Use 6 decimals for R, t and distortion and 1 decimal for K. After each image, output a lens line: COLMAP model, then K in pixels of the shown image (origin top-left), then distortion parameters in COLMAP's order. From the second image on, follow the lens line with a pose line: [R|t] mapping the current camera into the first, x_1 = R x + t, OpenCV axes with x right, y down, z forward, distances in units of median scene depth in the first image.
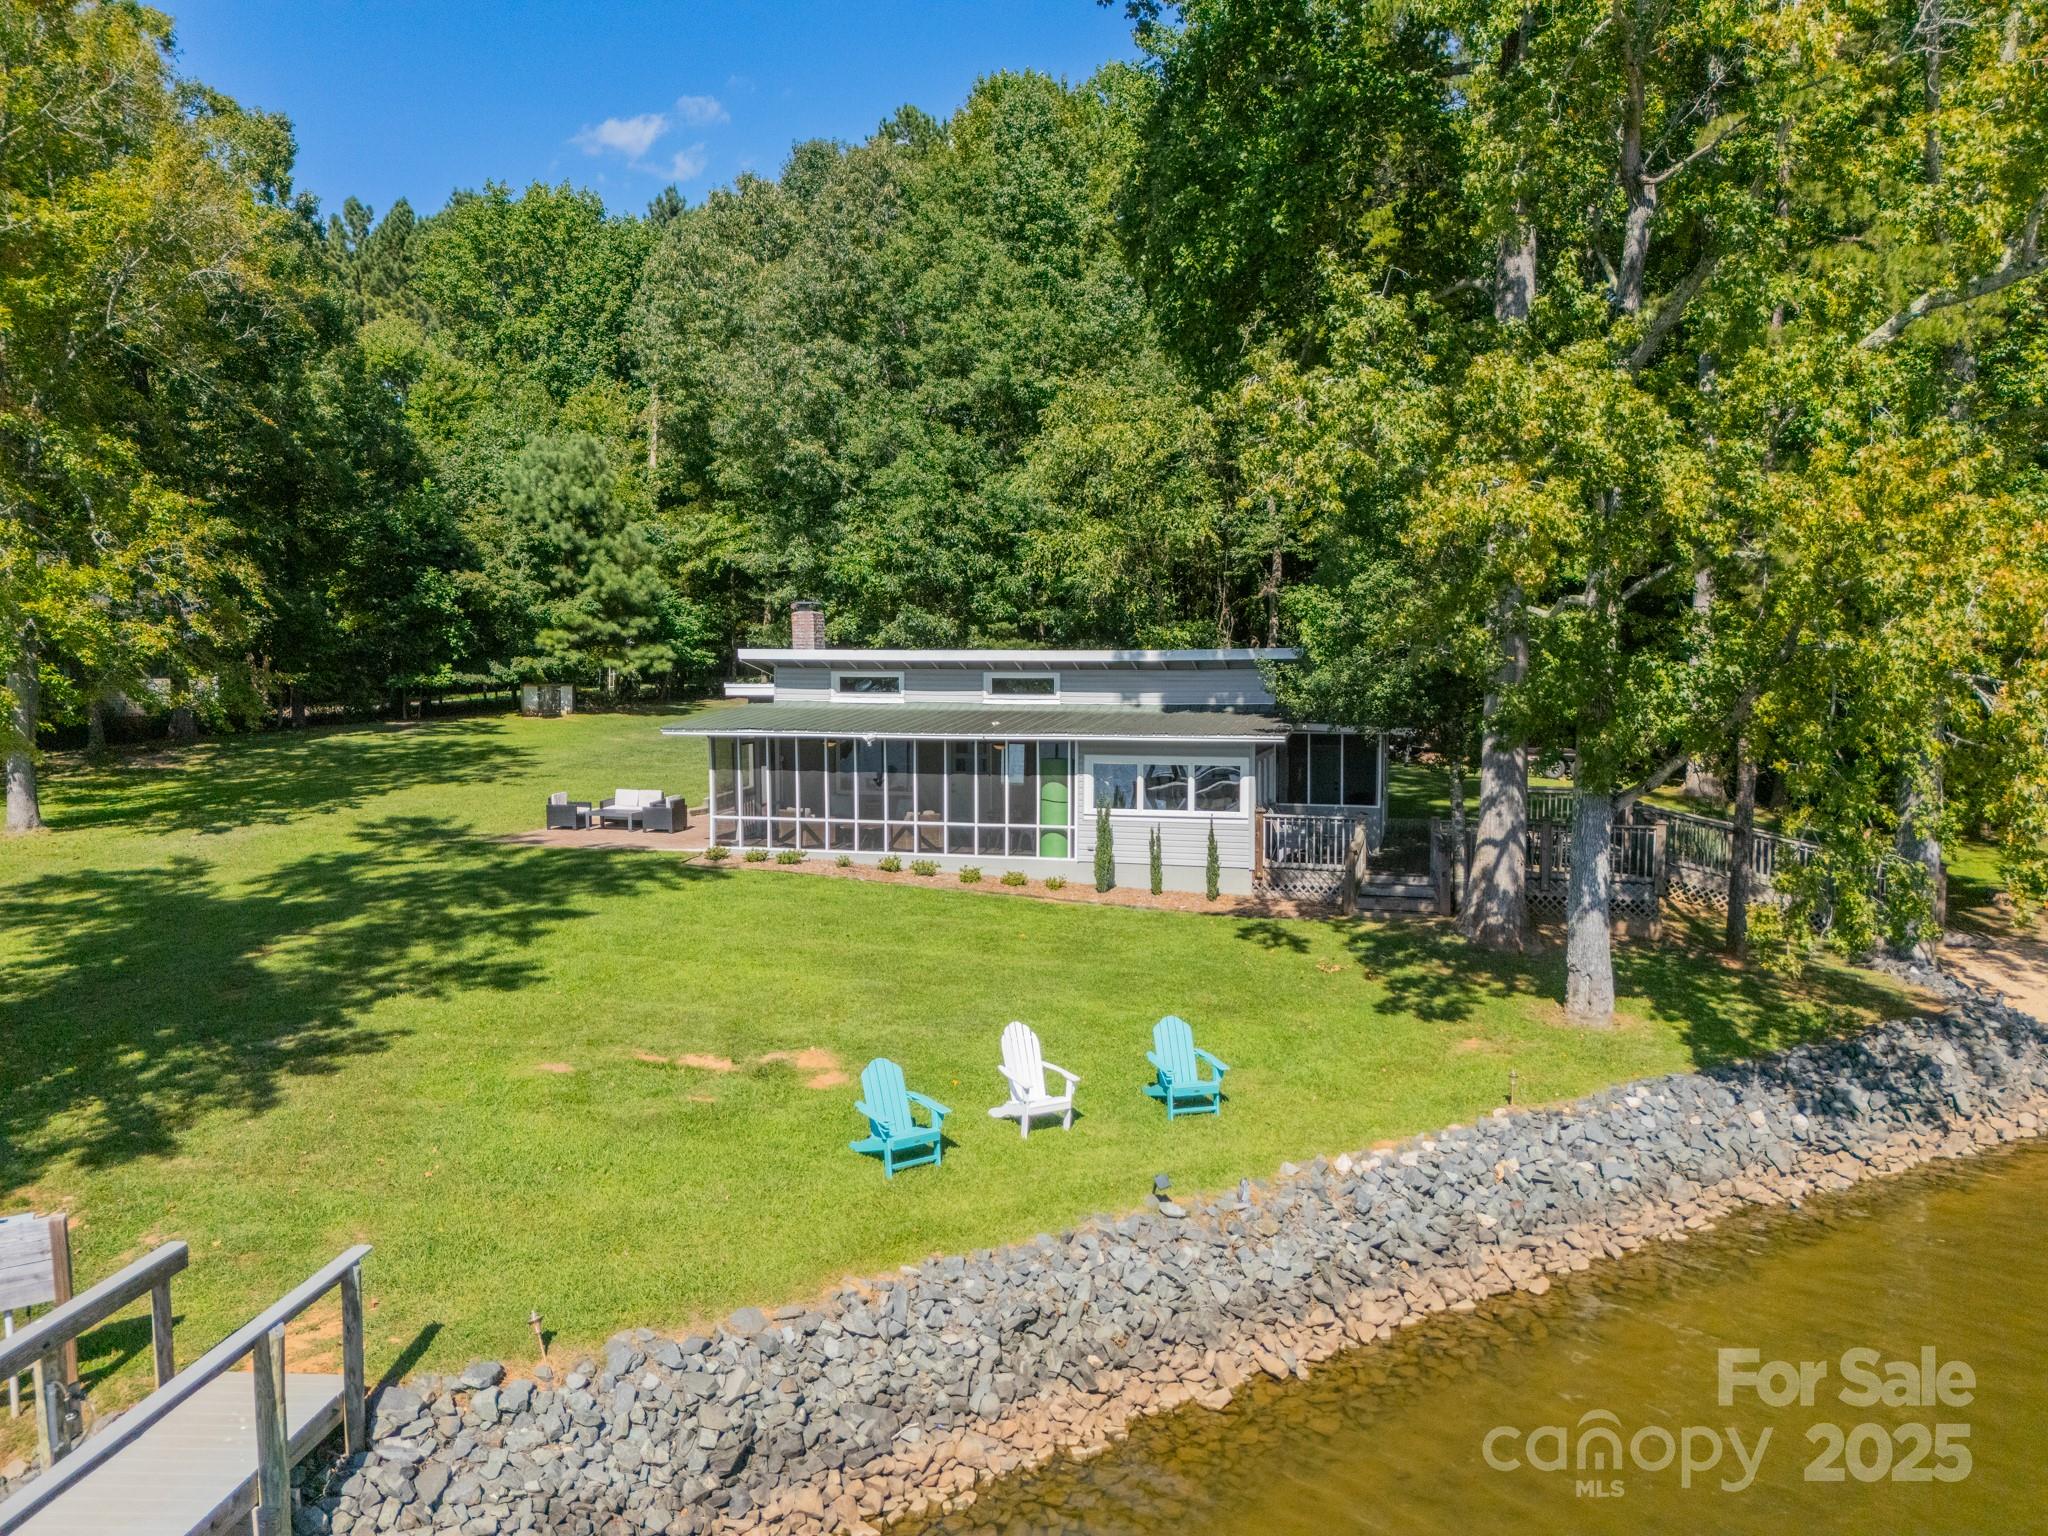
lens RADIAL K [[1510.6, 0, 1073.7], [0, 1510.6, 796.6], [0, 0, 1]] dist [0.046960, -0.033915]
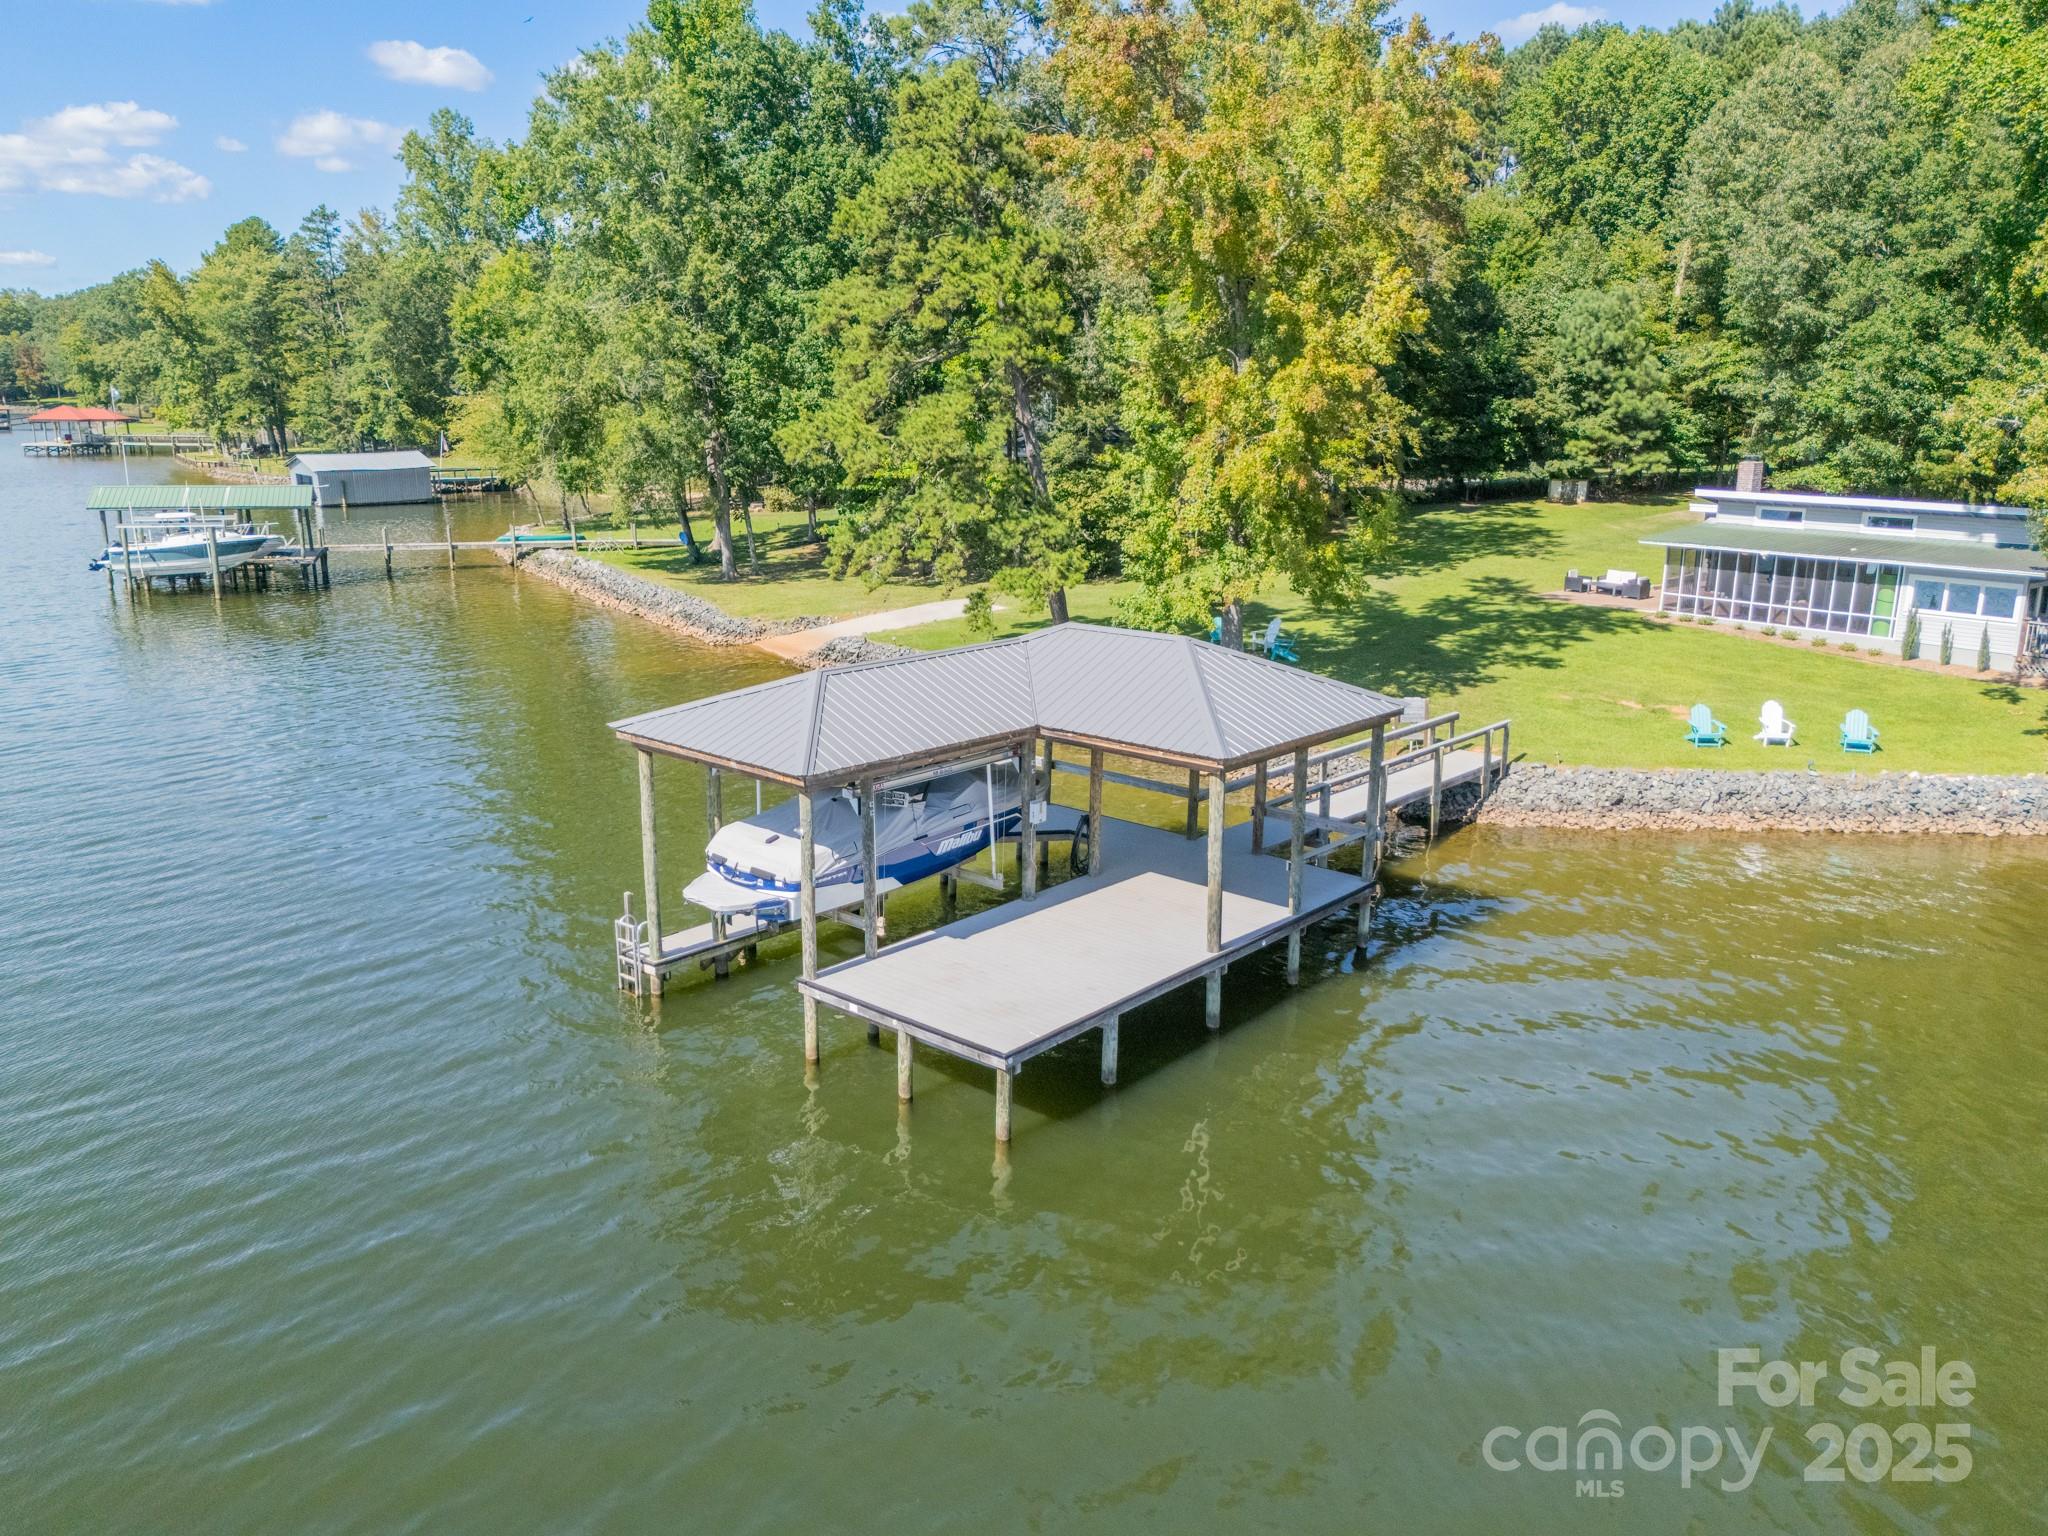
lens RADIAL K [[1510.6, 0, 1011.9], [0, 1510.6, 761.3], [0, 0, 1]] dist [0.046960, -0.033915]
pose [[0.784564, 0.150856, -0.601416, 0.147494], [-0.062793, 0.984296, 0.164980, -0.022135], [0.616860, -0.091672, 0.781716, -0.487262]]
